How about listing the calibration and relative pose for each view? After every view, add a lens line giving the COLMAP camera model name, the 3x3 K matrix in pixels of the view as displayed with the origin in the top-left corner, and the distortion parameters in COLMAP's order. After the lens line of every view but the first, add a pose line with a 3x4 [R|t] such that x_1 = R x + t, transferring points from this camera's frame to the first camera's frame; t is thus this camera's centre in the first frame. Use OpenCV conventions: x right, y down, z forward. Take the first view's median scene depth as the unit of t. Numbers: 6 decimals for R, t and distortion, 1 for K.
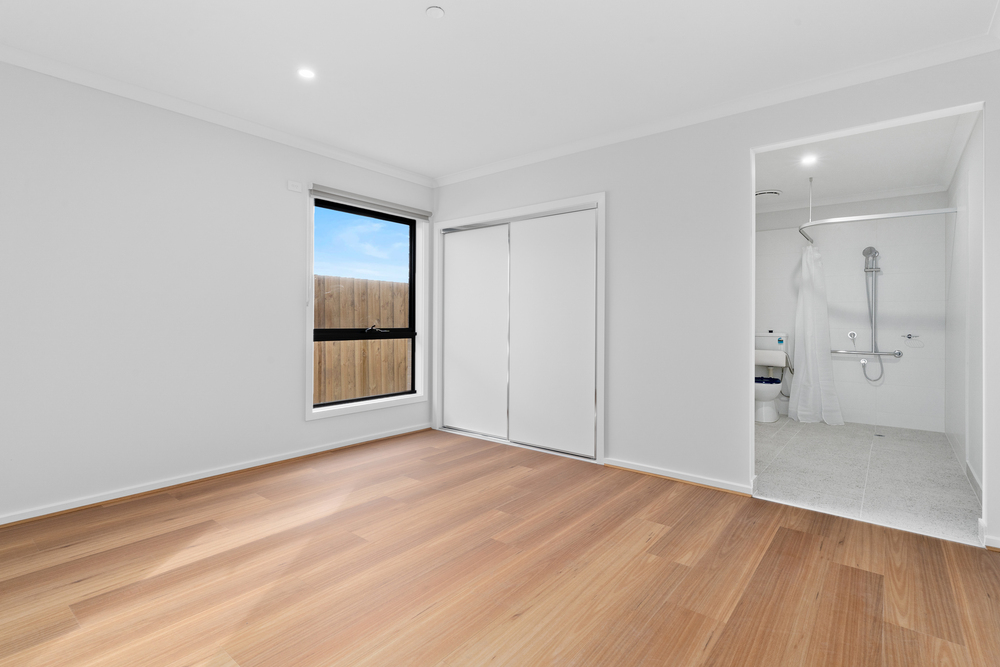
lens RADIAL K [[481.3, 0, 499.4], [0, 481.3, 324.8], [0, 0, 1]] dist [-0.004450, -0.001341]
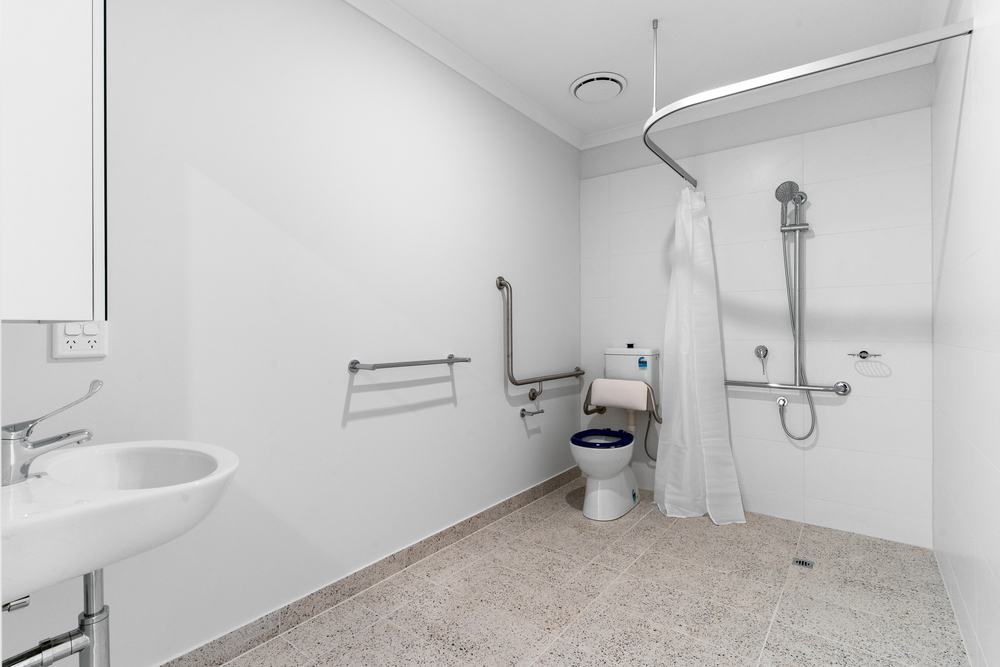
lens RADIAL K [[481.3, 0, 500.6], [0, 481.3, 336.3], [0, 0, 1]] dist [-0.004450, -0.001341]
pose [[0.999038, -0.008161, 0.043075, 0.428016], [0.008238, 0.999965, -0.001610, 0.002108], [-0.043061, 0.001964, 0.999071, 0.484064]]
